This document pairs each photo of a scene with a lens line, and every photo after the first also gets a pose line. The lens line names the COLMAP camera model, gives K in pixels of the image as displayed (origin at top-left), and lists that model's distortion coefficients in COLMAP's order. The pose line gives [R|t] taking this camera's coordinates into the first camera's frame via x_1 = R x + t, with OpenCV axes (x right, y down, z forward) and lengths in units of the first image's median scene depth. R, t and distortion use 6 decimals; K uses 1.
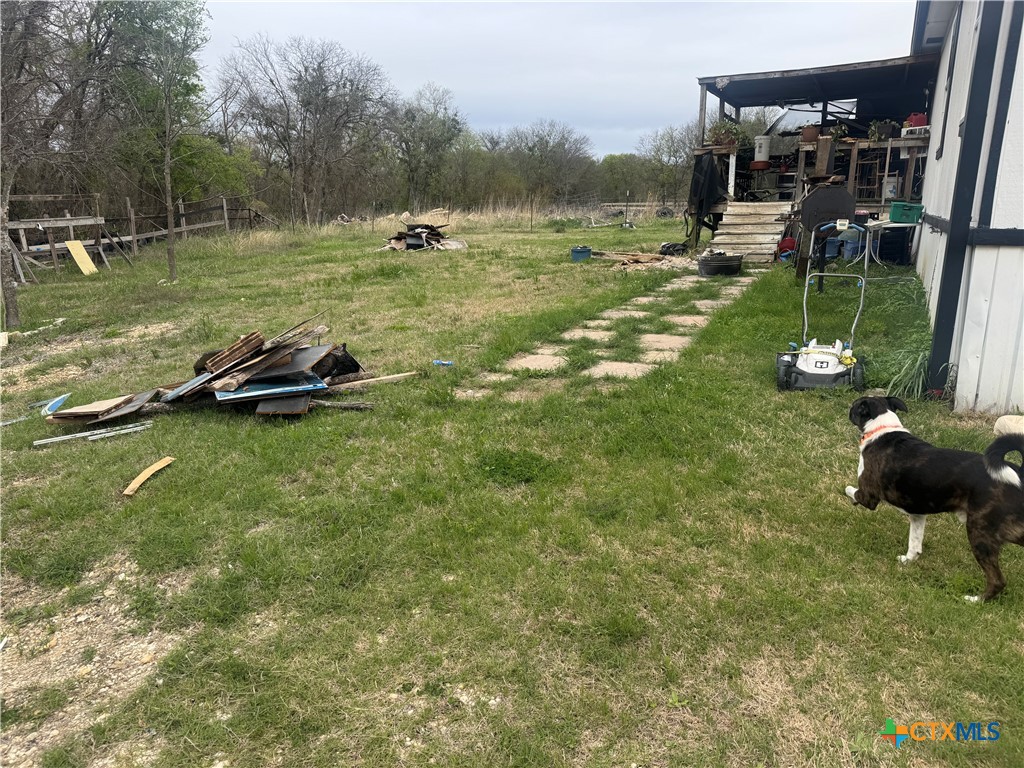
lens RADIAL K [[718.4, 0, 511.8], [0, 718.4, 390.7], [0, 0, 1]] dist [0.080862, -0.132556]
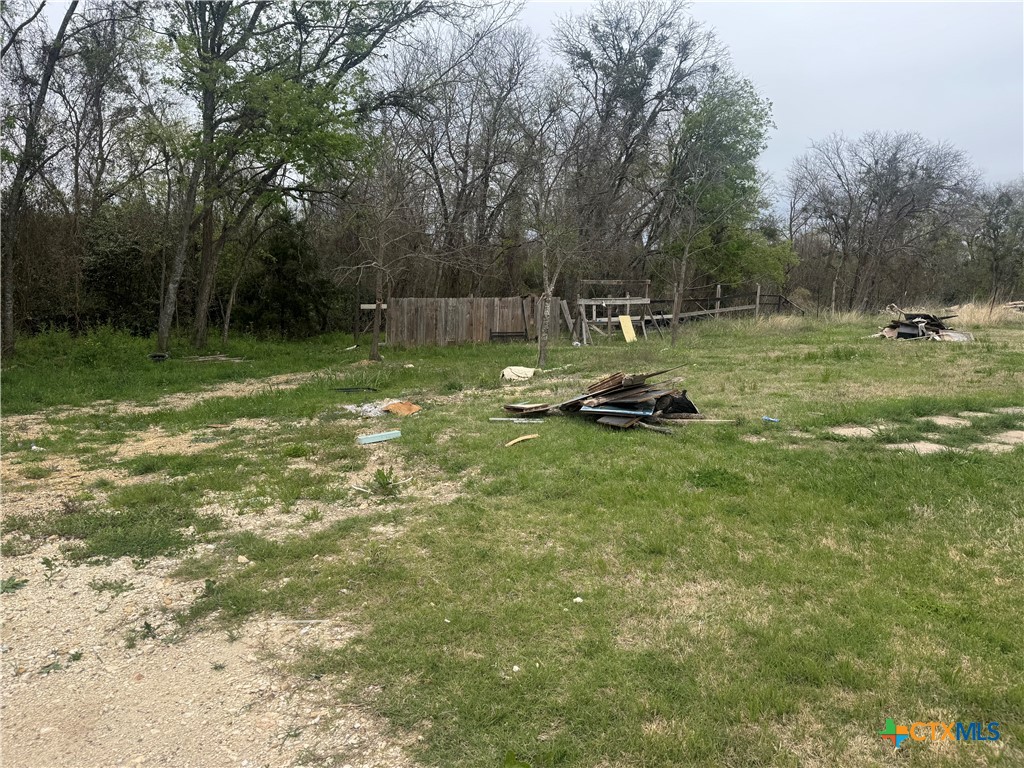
lens RADIAL K [[718.4, 0, 511.8], [0, 718.4, 390.7], [0, 0, 1]] dist [0.080862, -0.132556]
pose [[0.738190, 0.117527, -0.664276, 0.101192], [-0.193234, 0.980283, -0.041300, 0.012852], [0.646325, 0.158848, 0.746346, -0.050606]]
